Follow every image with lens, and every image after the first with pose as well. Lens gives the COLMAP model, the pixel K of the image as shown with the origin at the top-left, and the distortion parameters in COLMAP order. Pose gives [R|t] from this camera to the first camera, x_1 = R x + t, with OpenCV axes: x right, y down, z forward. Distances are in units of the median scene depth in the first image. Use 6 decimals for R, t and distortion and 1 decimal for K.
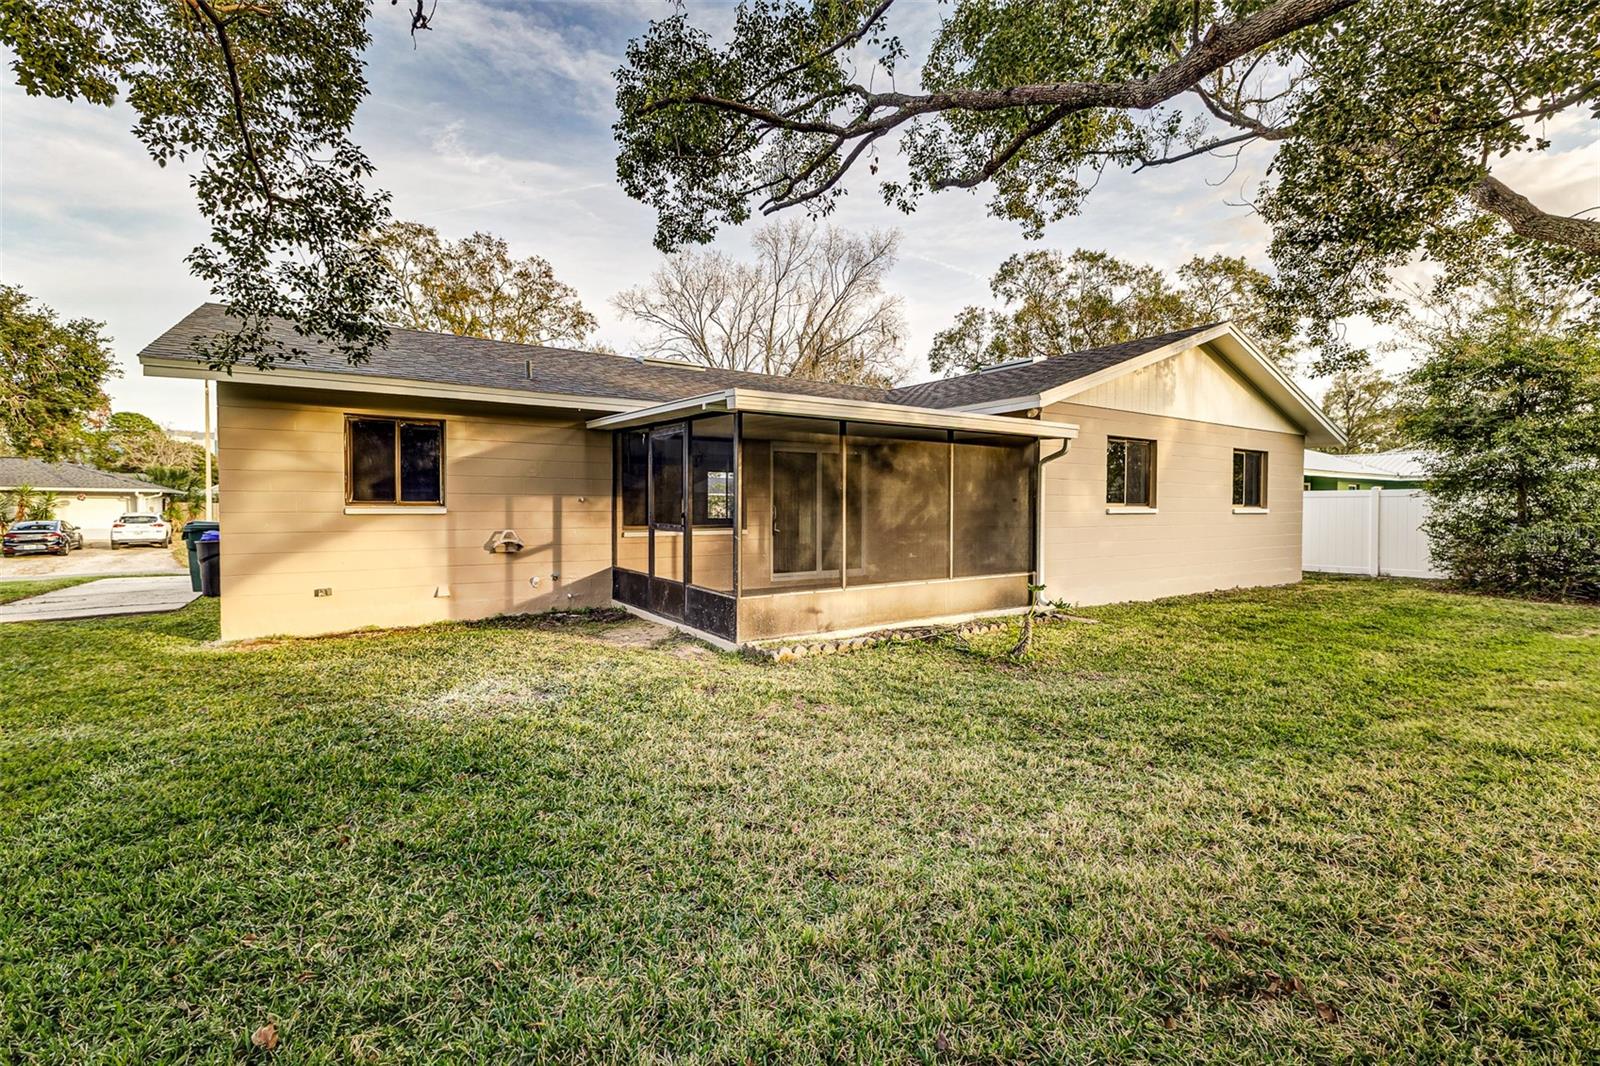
lens RADIAL K [[694.8, 0, 798.1], [0, 694.8, 527.7], [0, 0, 1]] dist [0.002924, 0.000177]
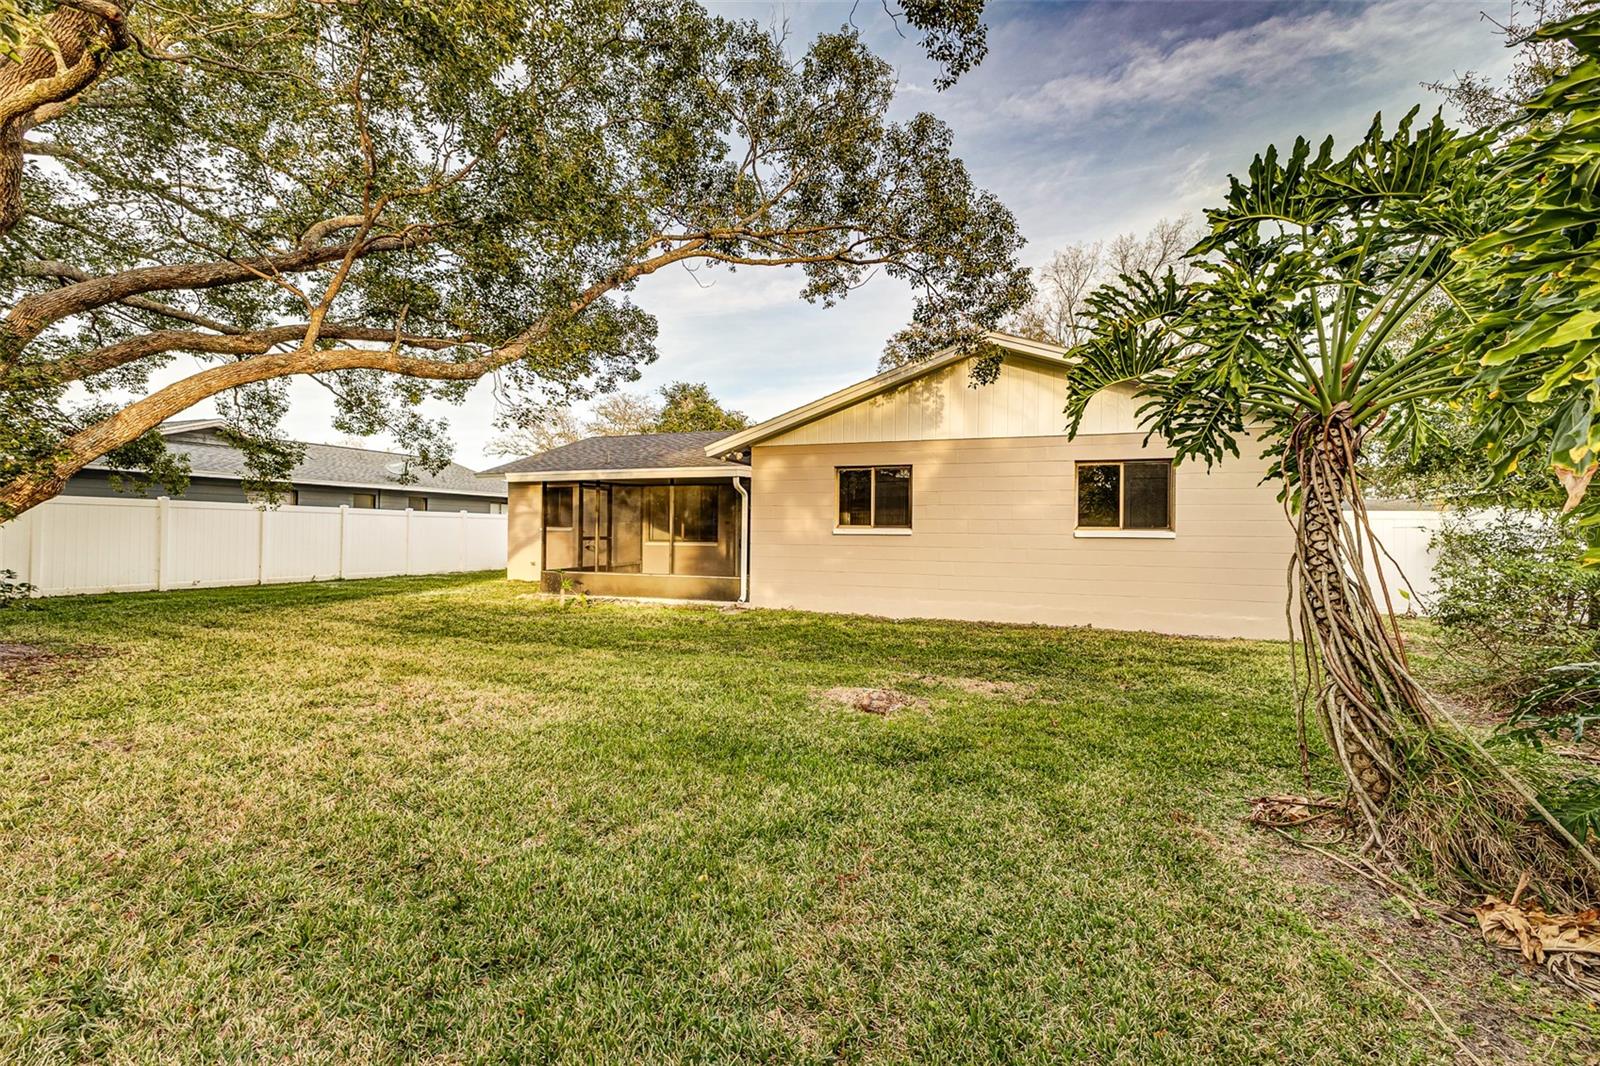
lens RADIAL K [[694.8, 0, 795.8], [0, 694.8, 527.0], [0, 0, 1]] dist [0.002924, 0.000177]
pose [[0.566368, -0.000039, -0.824152, 1.335660], [-0.028552, 0.999399, -0.019669, -0.007601], [0.823657, 0.034671, 0.566027, 0.288407]]
